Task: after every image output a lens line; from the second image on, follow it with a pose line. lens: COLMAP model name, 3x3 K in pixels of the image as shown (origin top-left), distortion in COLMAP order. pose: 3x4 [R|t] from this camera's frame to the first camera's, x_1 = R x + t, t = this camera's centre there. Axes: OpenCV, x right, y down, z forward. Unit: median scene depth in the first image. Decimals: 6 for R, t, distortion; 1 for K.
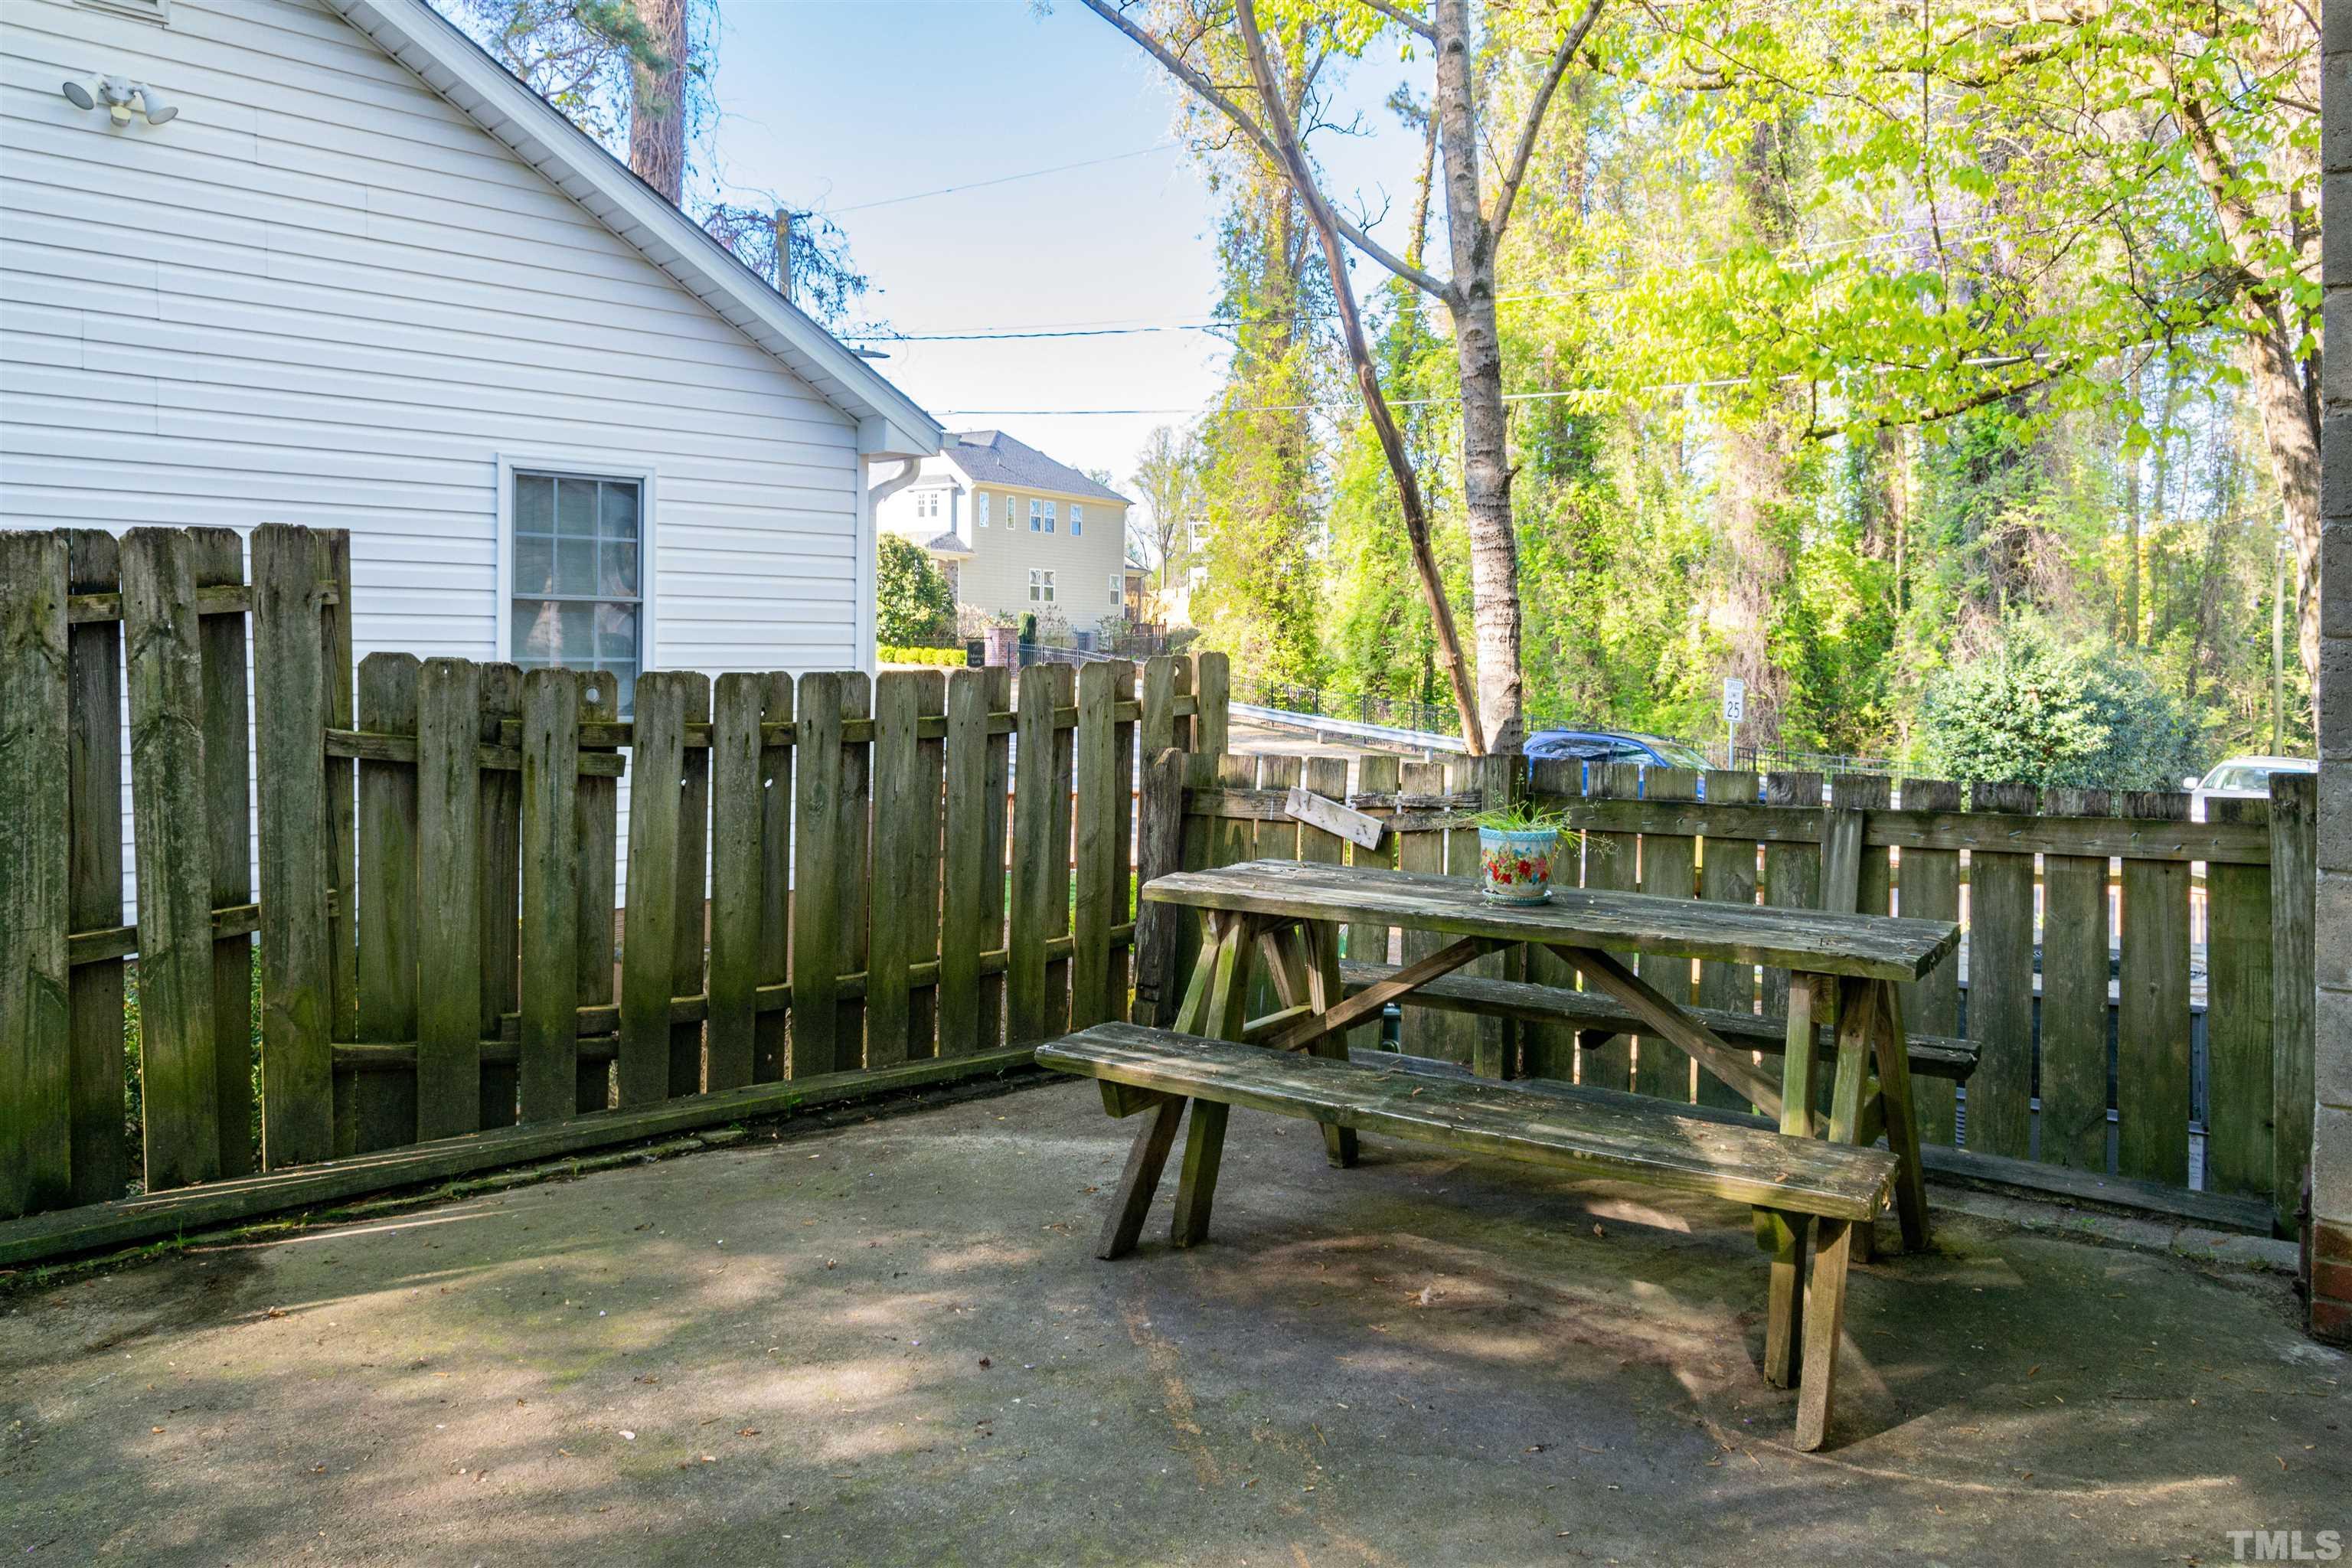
lens RADIAL K [[1629.2, 0, 1185.4], [0, 1629.2, 647.9], [0, 0, 1]] dist [0.008730, -0.002662]
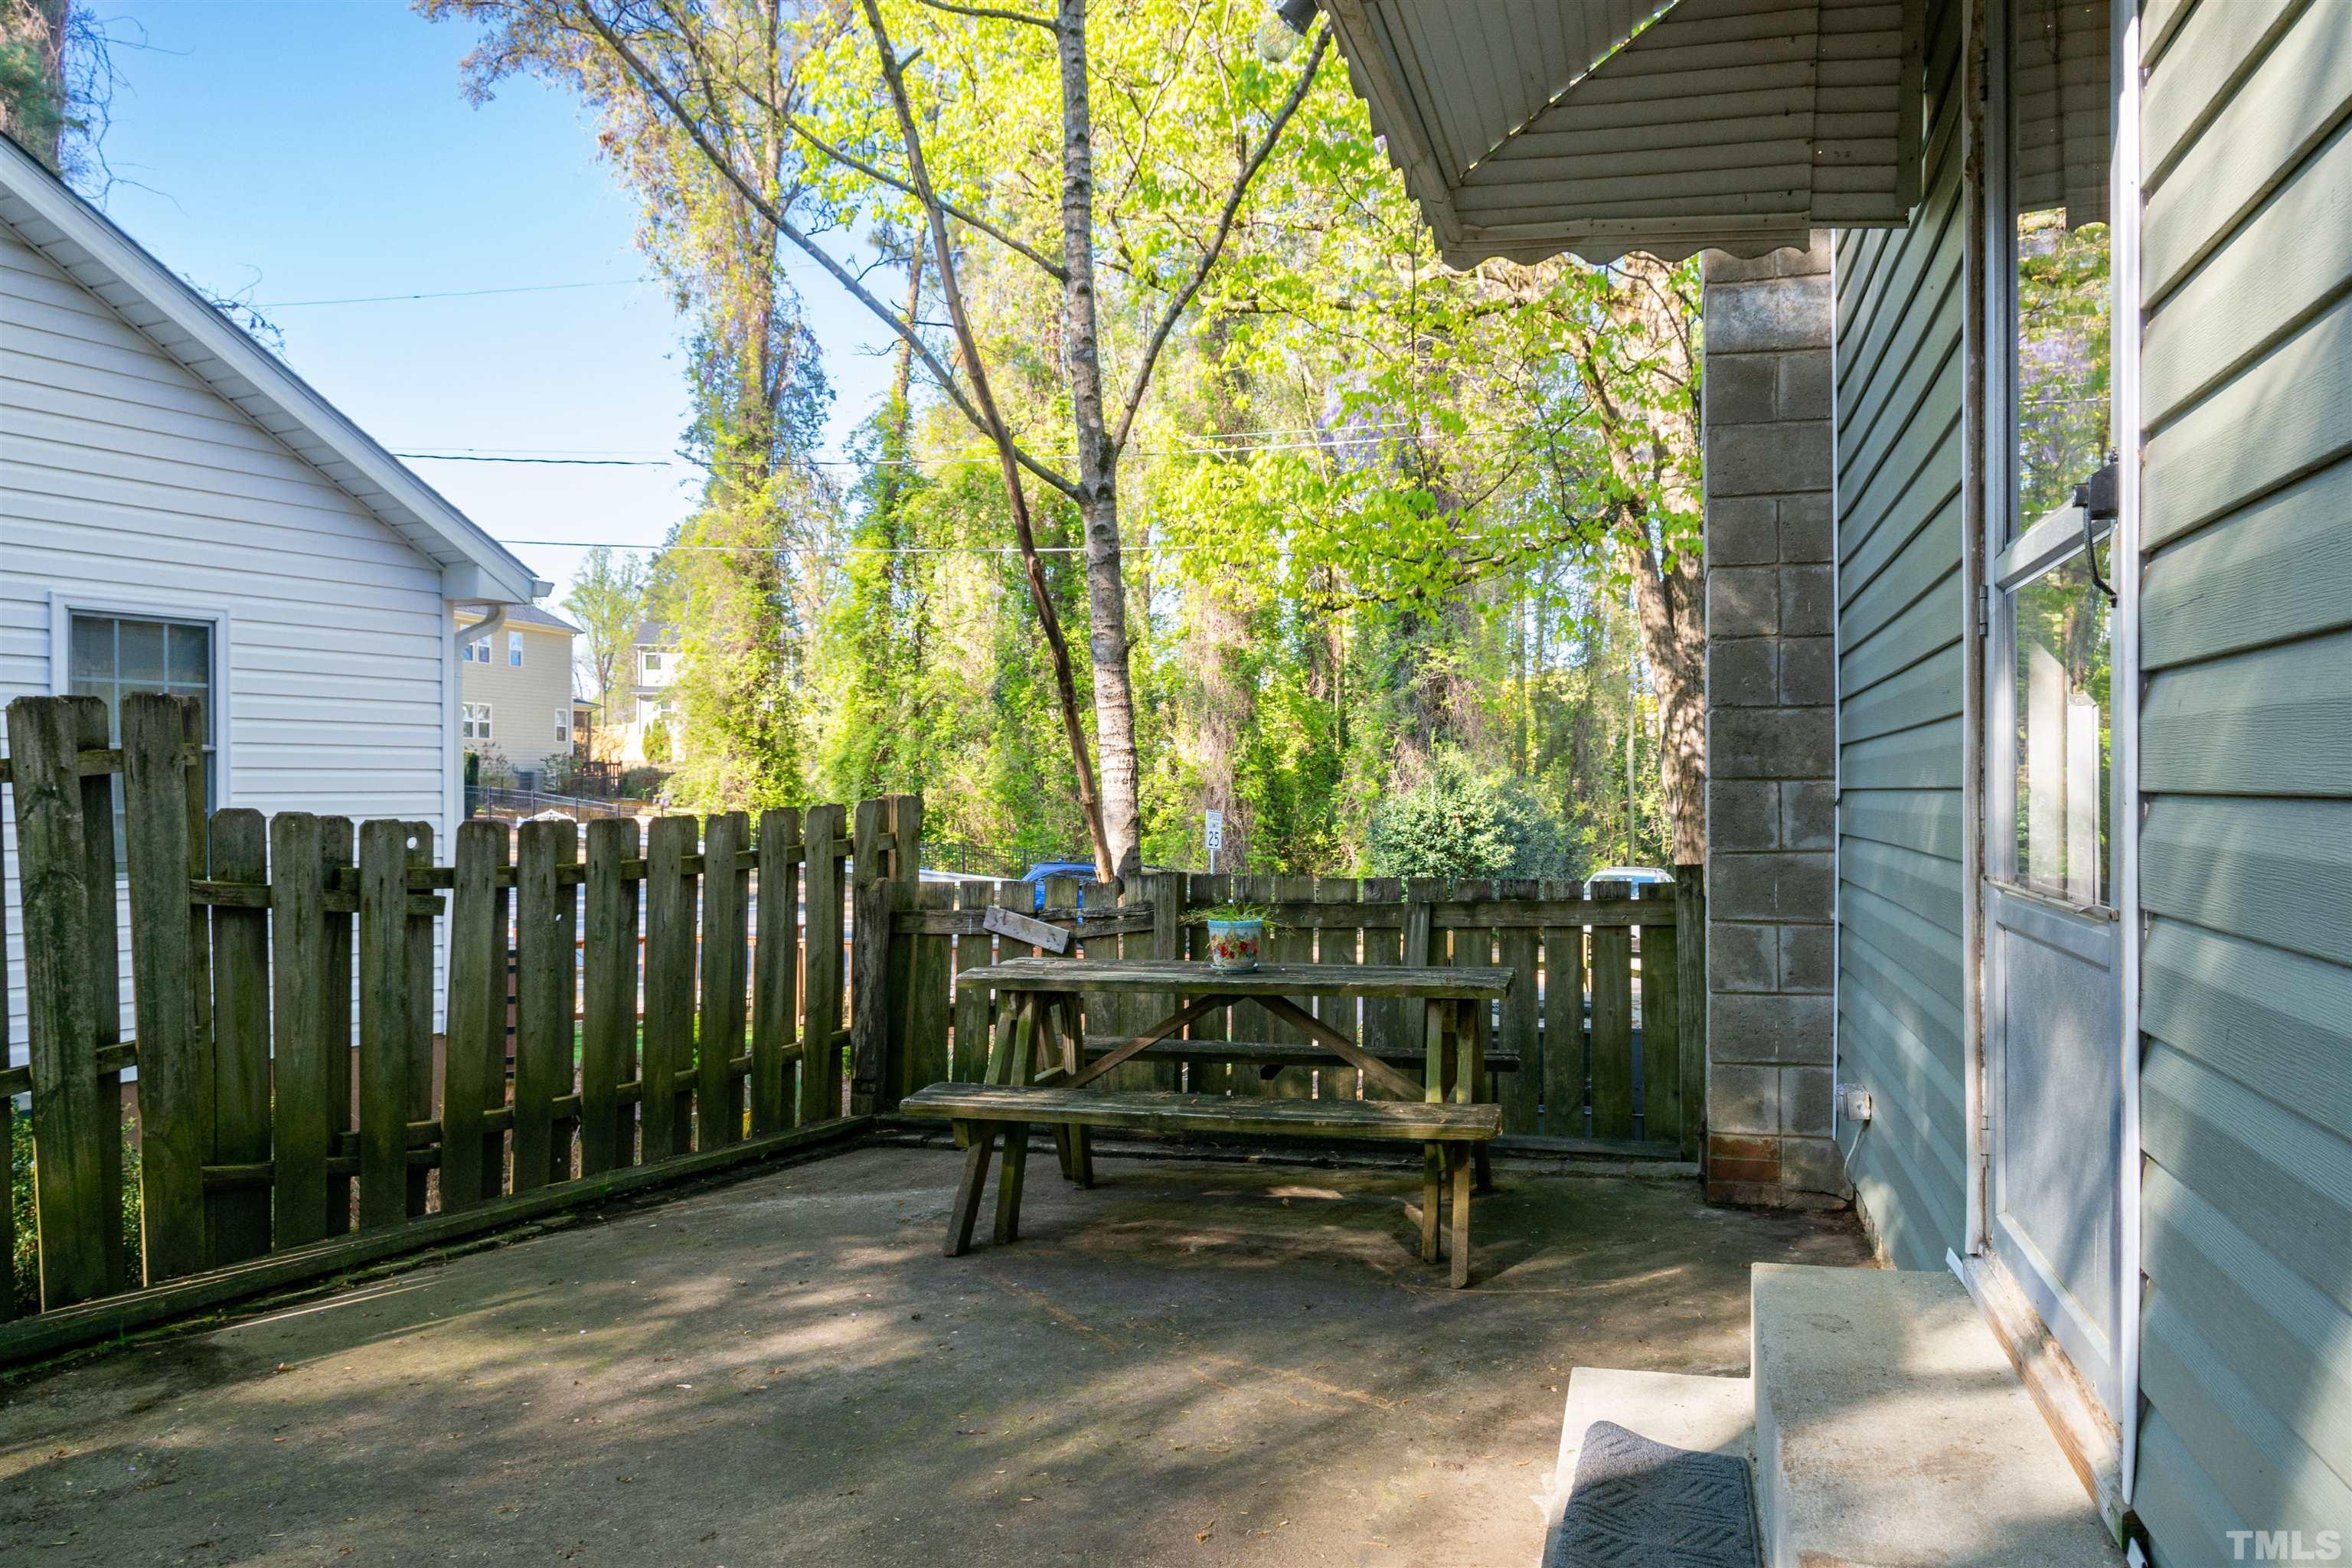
lens RADIAL K [[1974.8, 0, 1177.7], [0, 1974.8, 783.2], [0, 0, 1]] dist [0.001158, 0.013900]
pose [[0.925609, -0.012435, 0.378278, -0.377275], [0.011372, 0.999923, 0.005045, -0.012705], [-0.378311, -0.000368, 0.925678, -0.434861]]
